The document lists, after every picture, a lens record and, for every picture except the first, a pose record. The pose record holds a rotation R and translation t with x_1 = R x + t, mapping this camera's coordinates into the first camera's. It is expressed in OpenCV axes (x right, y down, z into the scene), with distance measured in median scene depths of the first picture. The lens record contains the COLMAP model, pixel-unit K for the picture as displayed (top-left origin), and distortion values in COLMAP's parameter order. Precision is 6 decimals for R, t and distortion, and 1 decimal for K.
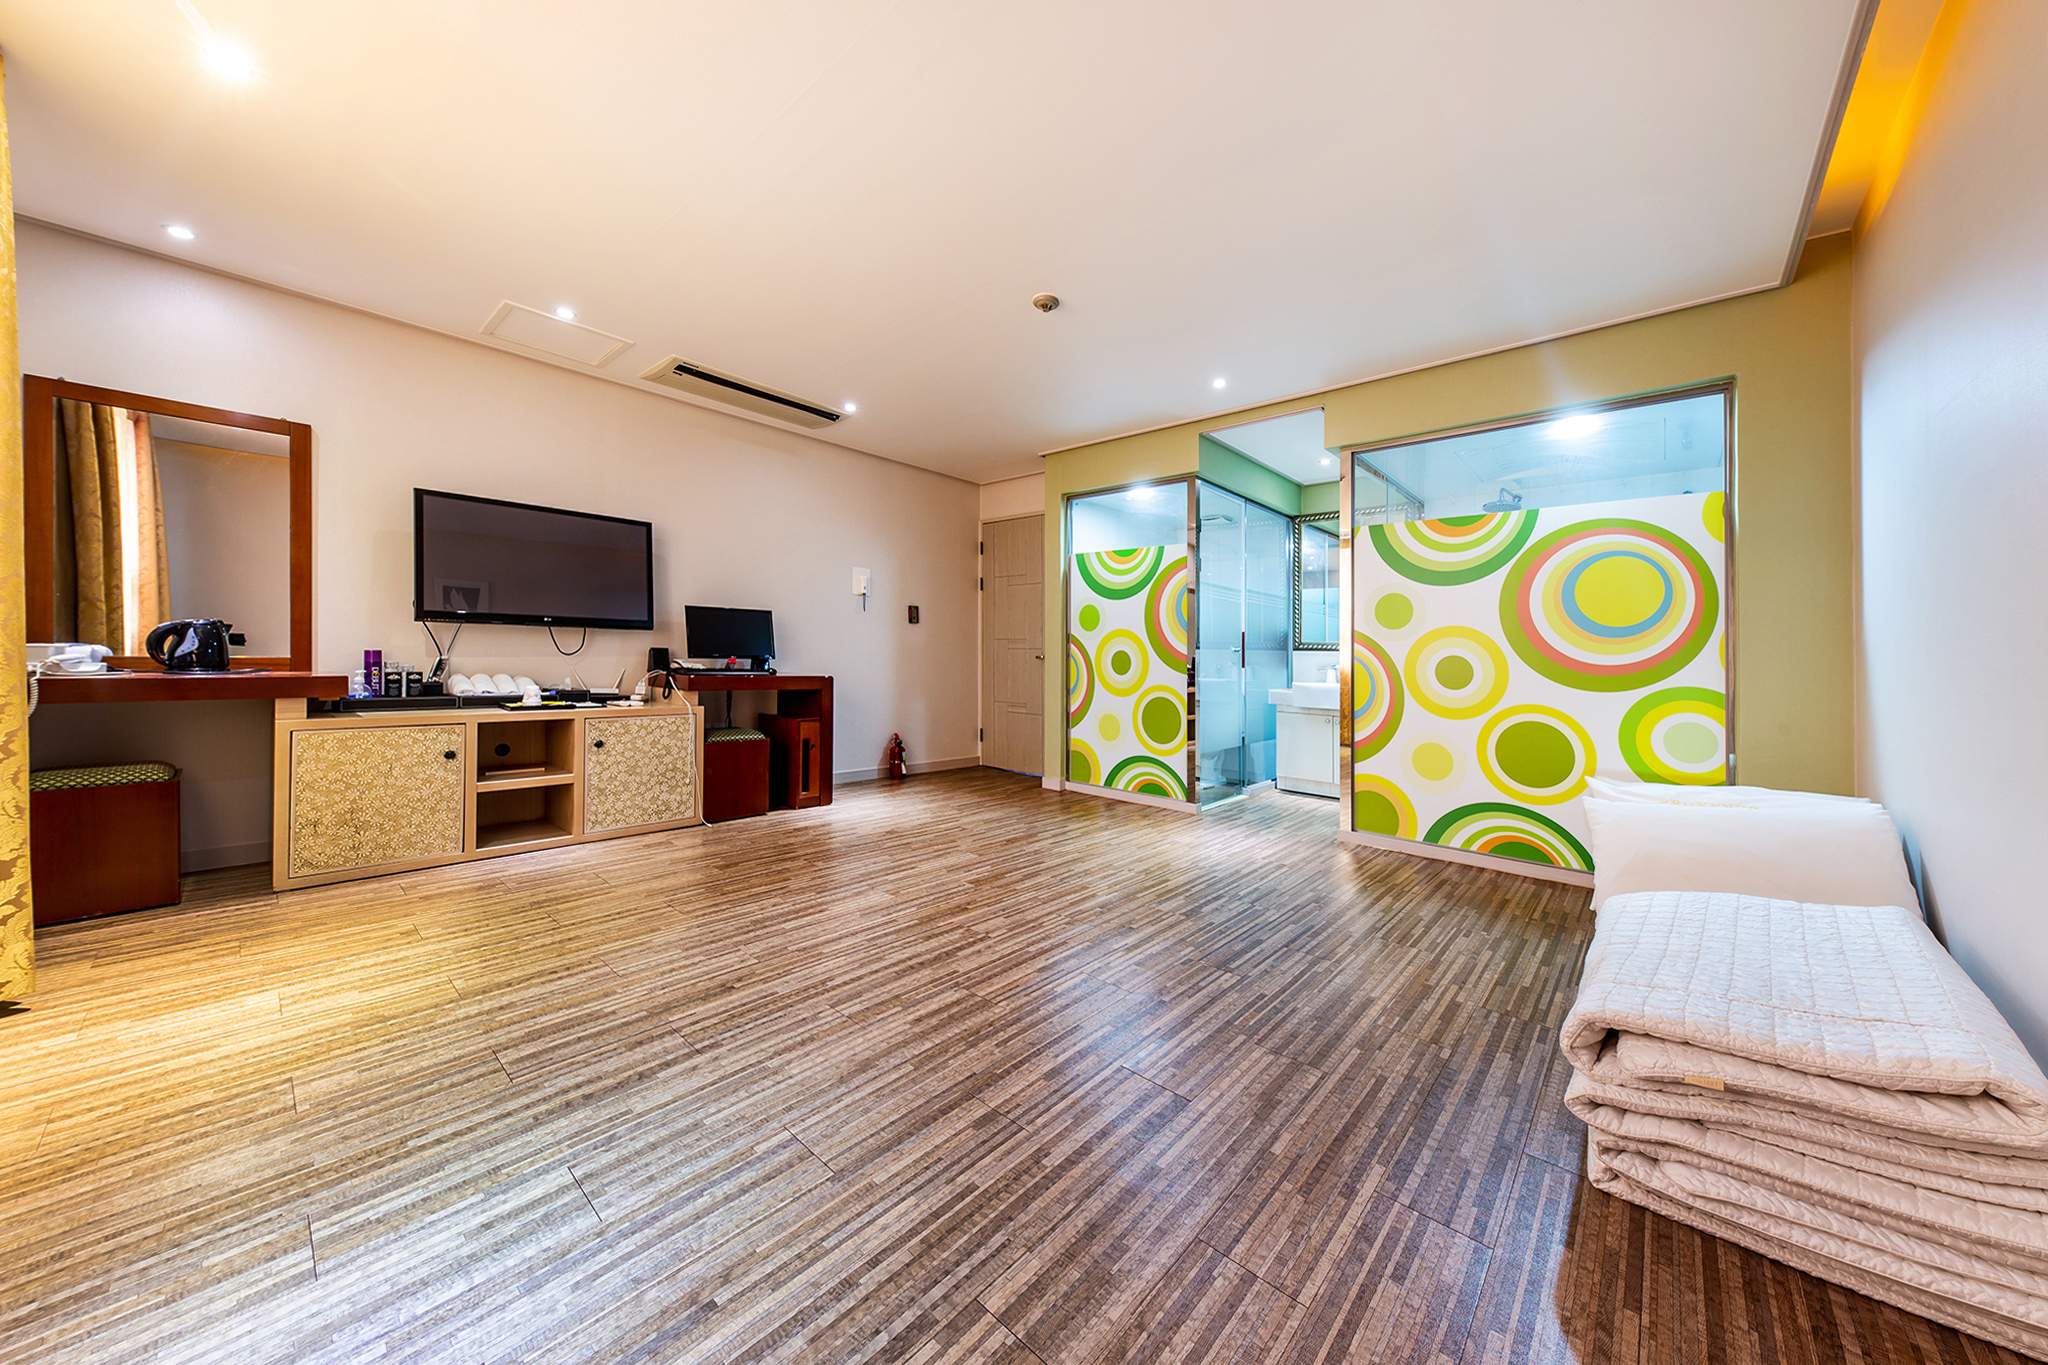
lens RADIAL K [[700.4, 0, 1031.0], [0, 700.4, 678.2], [0, 0, 1]] dist [0.024508, -0.004618]
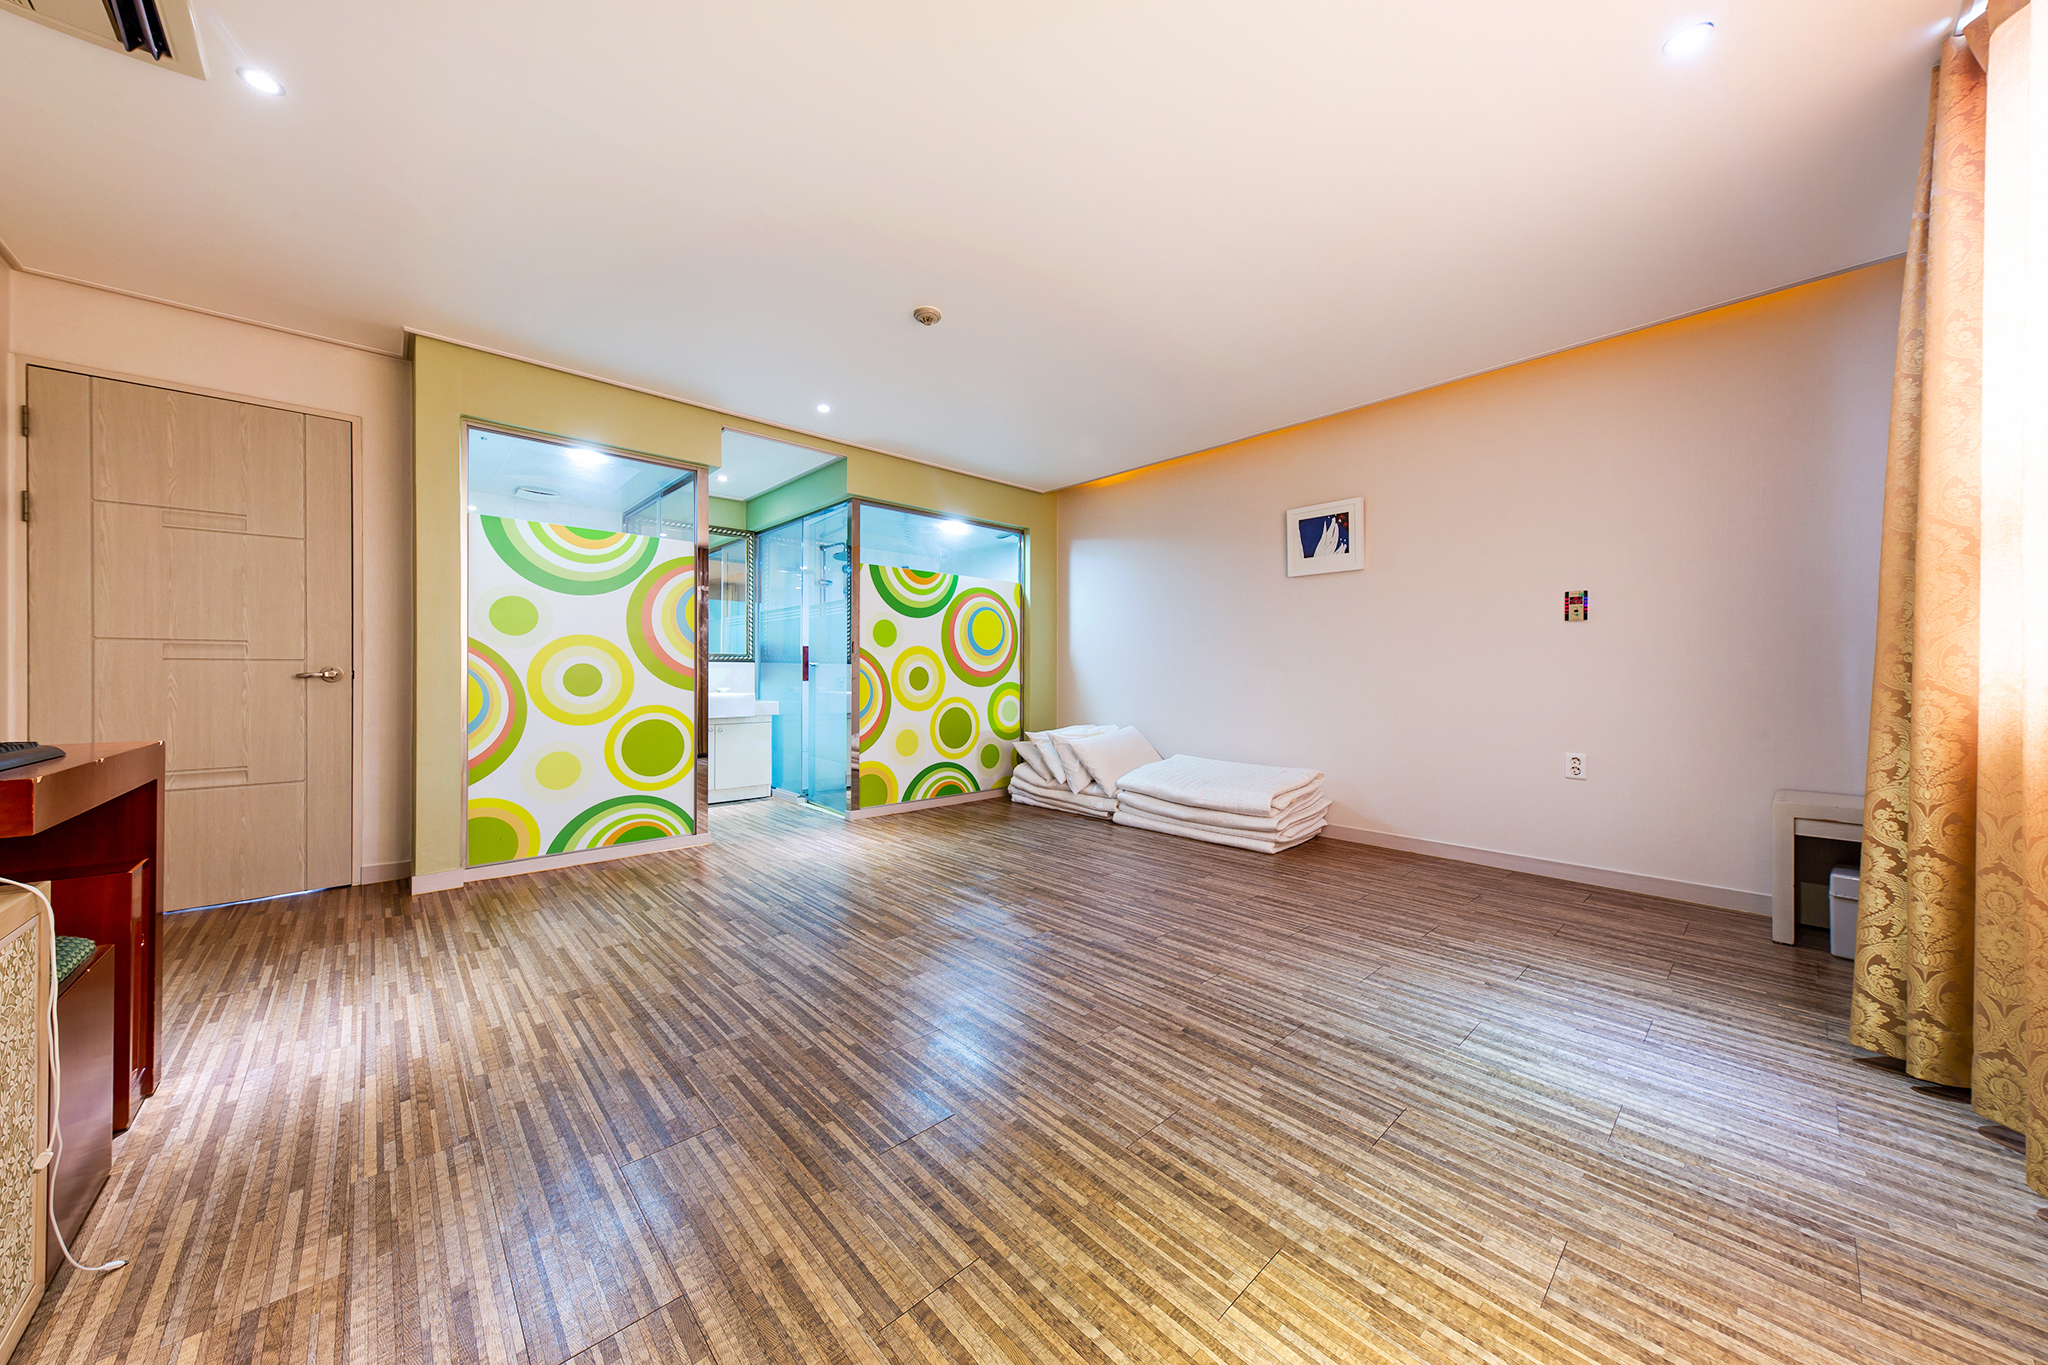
lens RADIAL K [[700.4, 0, 1031.0], [0, 700.4, 678.2], [0, 0, 1]] dist [0.024508, -0.004618]
pose [[0.089295, -0.028644, 0.995593, -1.327511], [0.032524, 0.999137, 0.025828, -0.062373], [-0.995474, 0.030074, 0.090149, 1.072549]]
